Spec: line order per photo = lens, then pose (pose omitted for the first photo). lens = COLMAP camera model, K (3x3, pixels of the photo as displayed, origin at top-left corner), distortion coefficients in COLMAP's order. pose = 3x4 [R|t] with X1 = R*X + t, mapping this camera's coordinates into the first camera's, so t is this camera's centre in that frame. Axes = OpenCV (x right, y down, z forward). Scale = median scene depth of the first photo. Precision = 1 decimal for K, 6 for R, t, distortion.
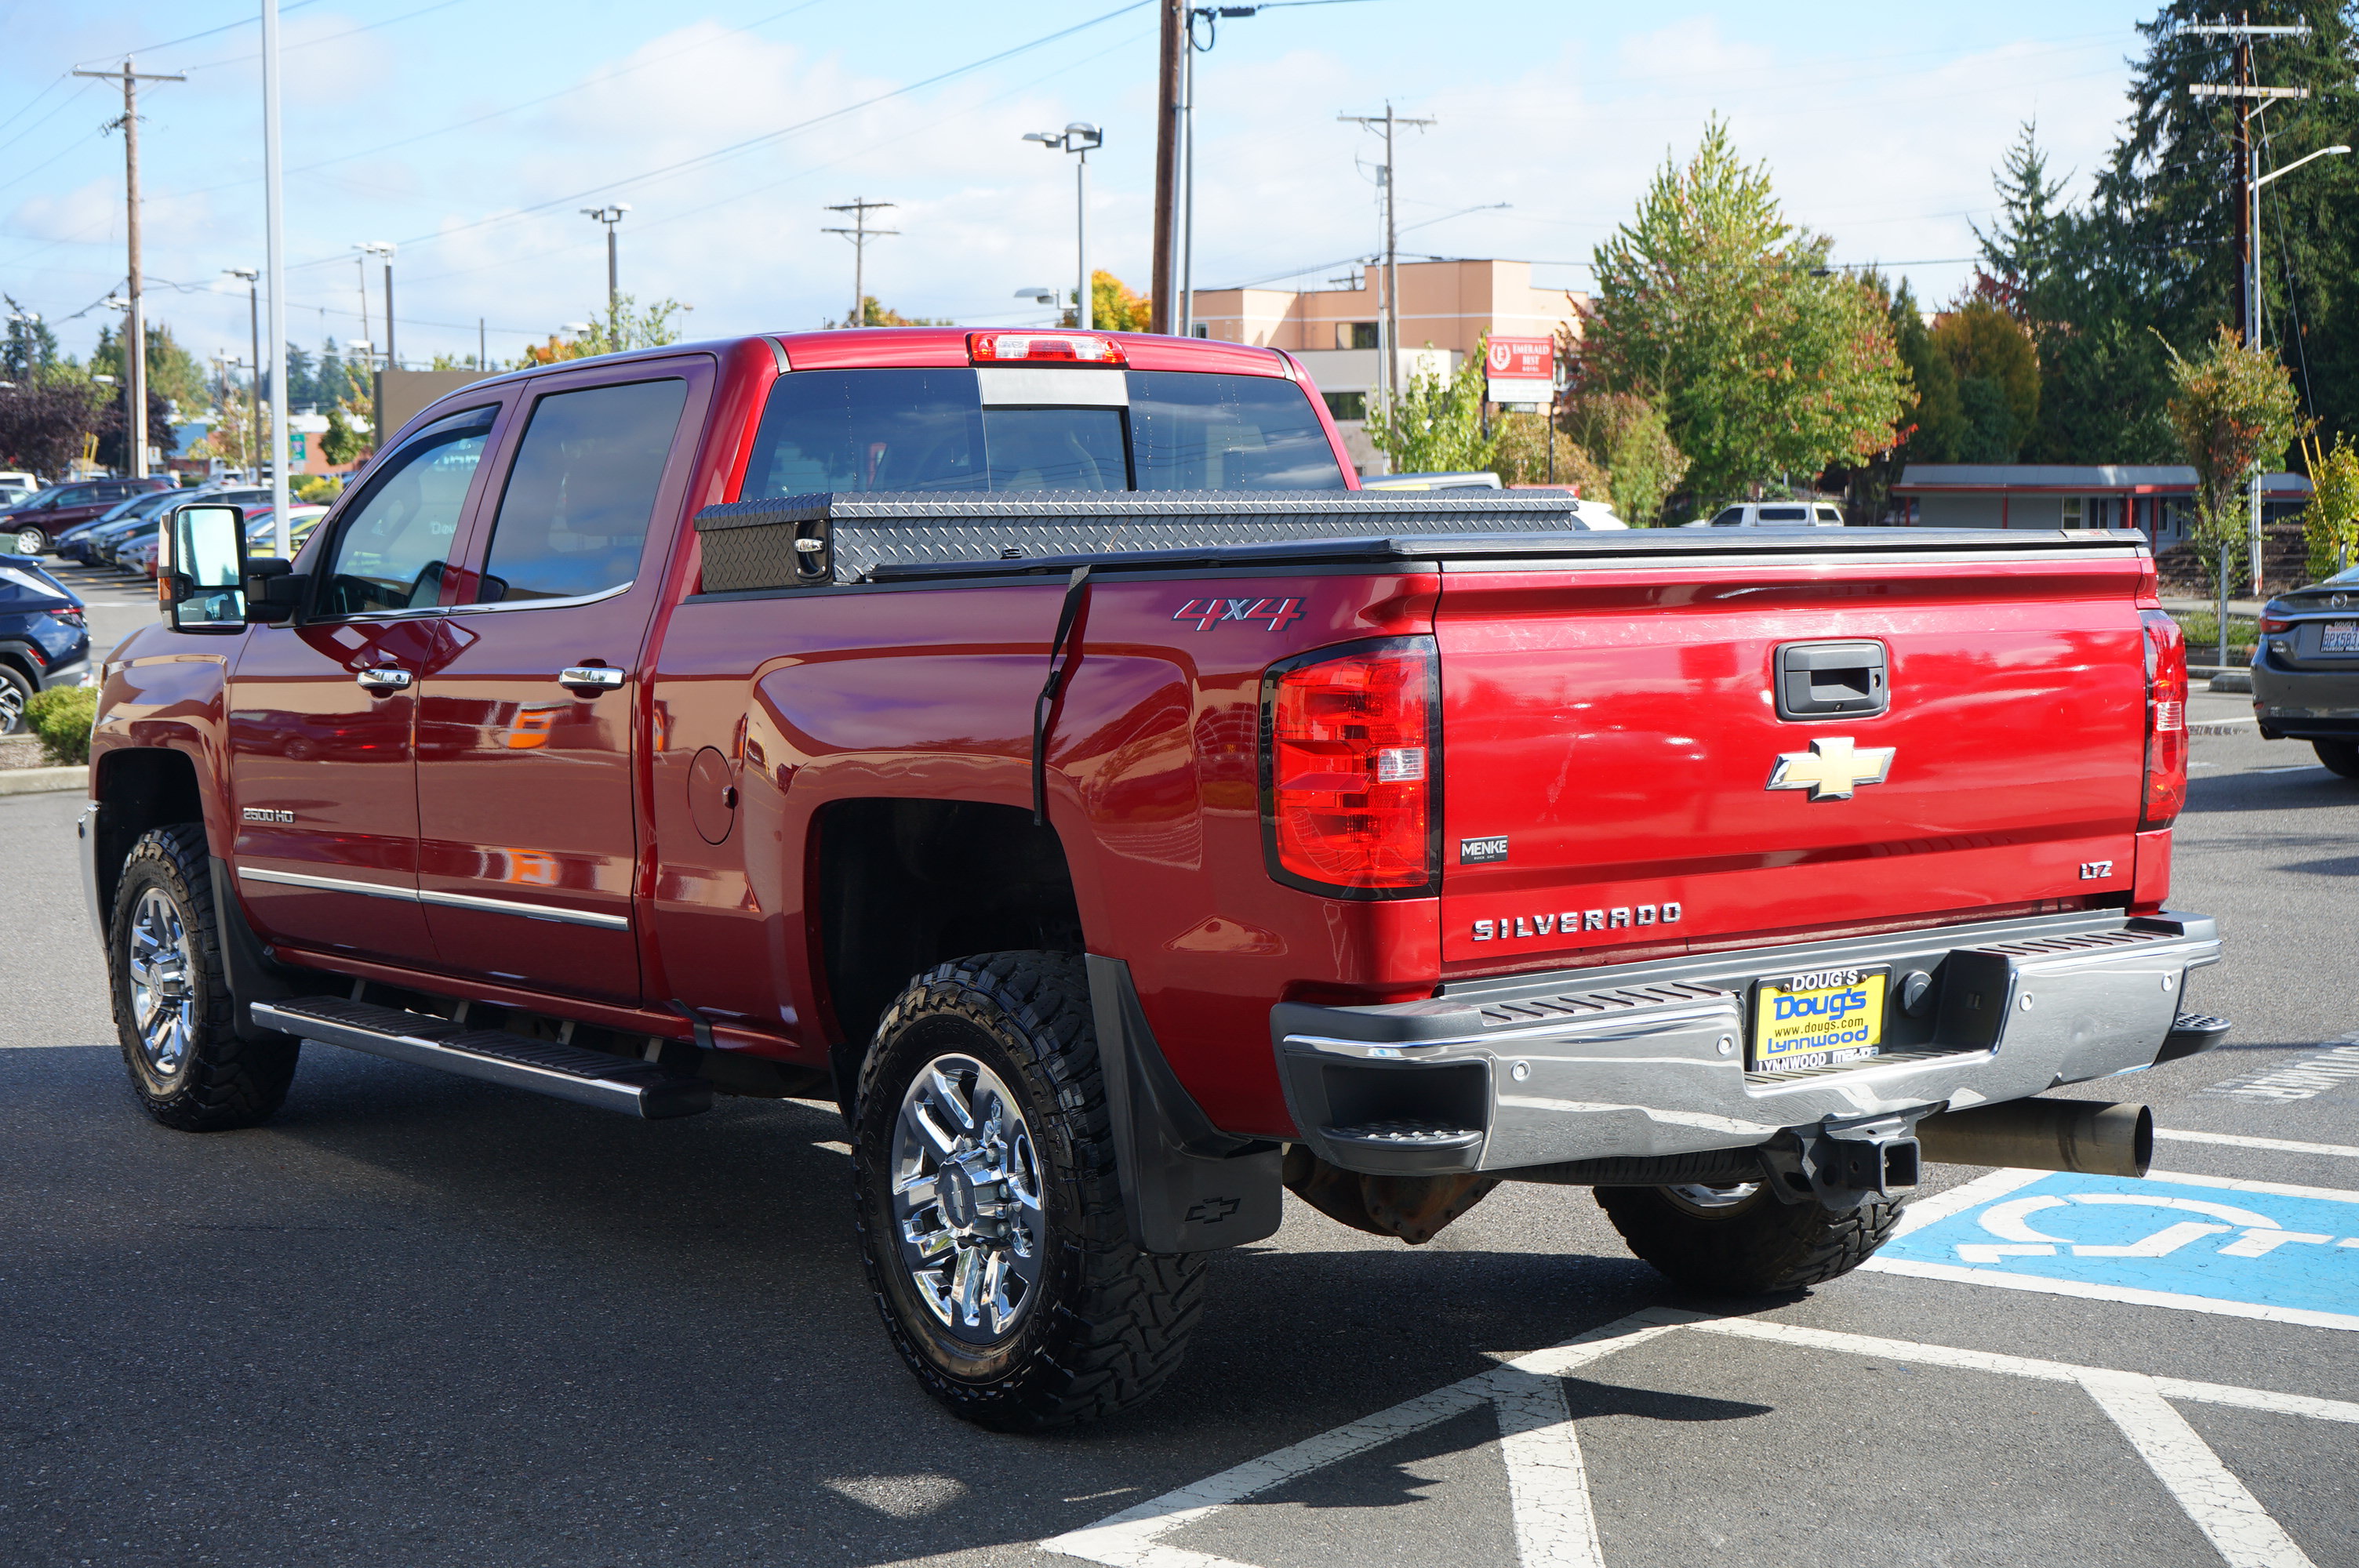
lens RADIAL K [[3670.9, 0, 1179.5], [0, 3670.9, 784.0], [0, 0, 1]] dist [-0.016664, 0.021038]
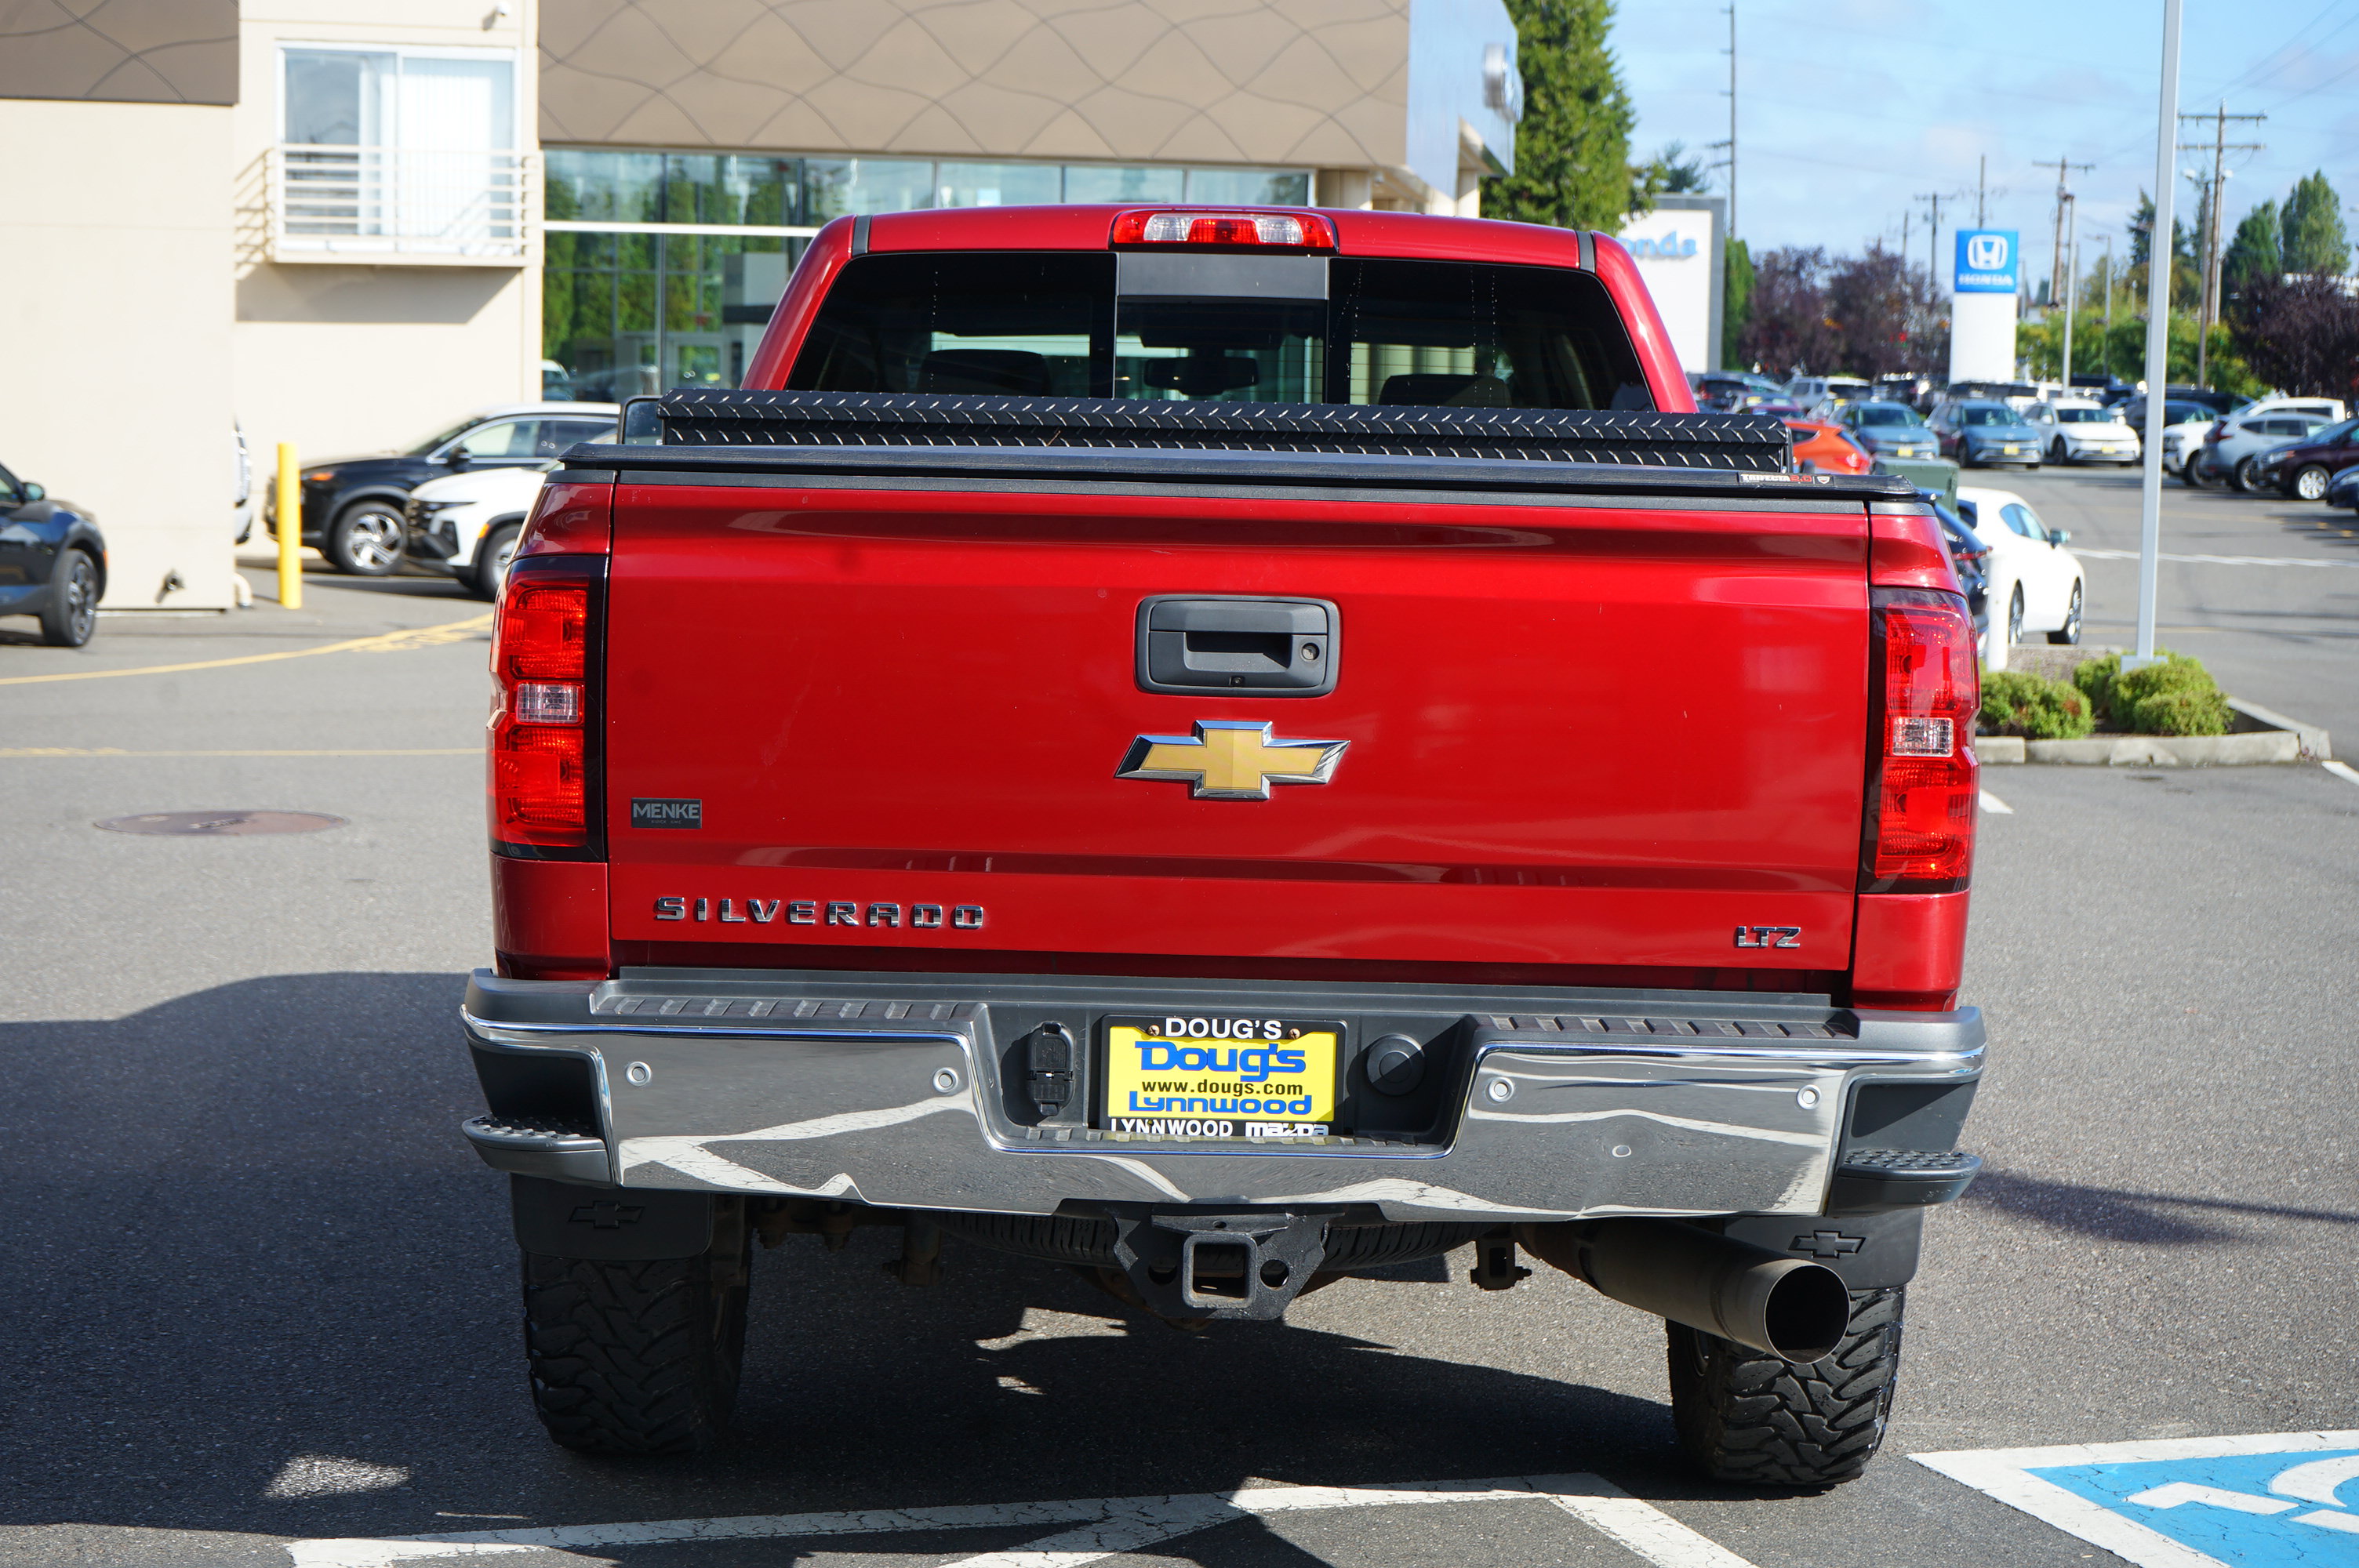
lens RADIAL K [[4513.2, 0, 1179.5], [0, 4513.2, 784.0], [0, 0, 1]] dist [0.077716, 0.171650]
pose [[0.801419, 0.075278, -0.593347, 0.737425], [-0.076673, 0.996793, 0.022903, -0.020007], [0.593168, 0.027138, 0.804621, 0.215639]]
